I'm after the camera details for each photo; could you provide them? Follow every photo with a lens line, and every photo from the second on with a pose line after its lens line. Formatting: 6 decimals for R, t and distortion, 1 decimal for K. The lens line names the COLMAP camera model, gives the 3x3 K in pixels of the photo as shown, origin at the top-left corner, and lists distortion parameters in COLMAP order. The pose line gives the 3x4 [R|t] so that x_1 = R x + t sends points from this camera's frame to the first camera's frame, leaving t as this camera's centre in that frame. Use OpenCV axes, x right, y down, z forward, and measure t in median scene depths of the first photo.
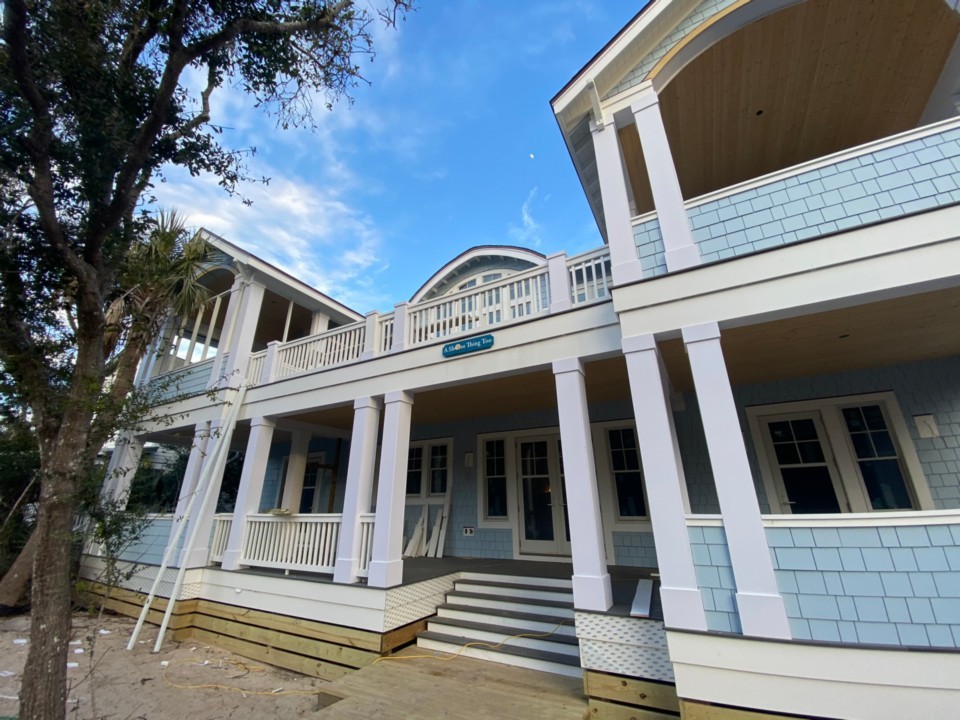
lens RADIAL K [[387.9, 0, 480.5], [0, 387.9, 359.8], [0, 0, 1]] dist [-0.035567, -0.001169]
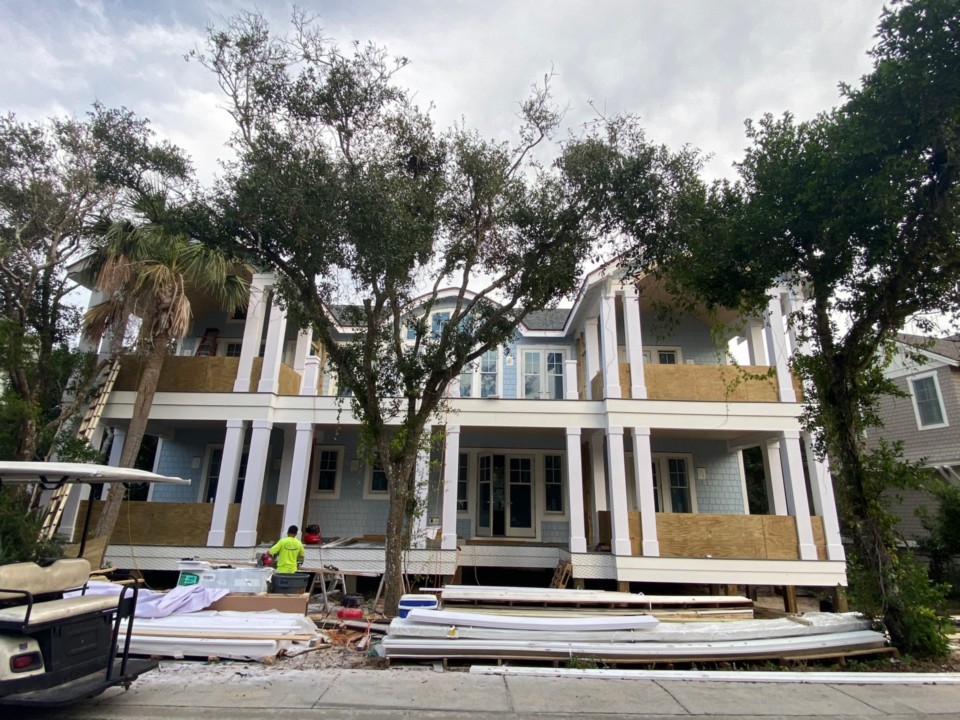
lens RADIAL K [[503.9, 0, 480.2], [0, 503.9, 358.6], [0, 0, 1]] dist [-0.014967, -0.006714]
pose [[0.871668, 0.164016, 0.461837, -1.290035], [-0.197101, 0.980091, 0.023937, -0.279758], [-0.448716, -0.111894, 0.886642, -0.875813]]
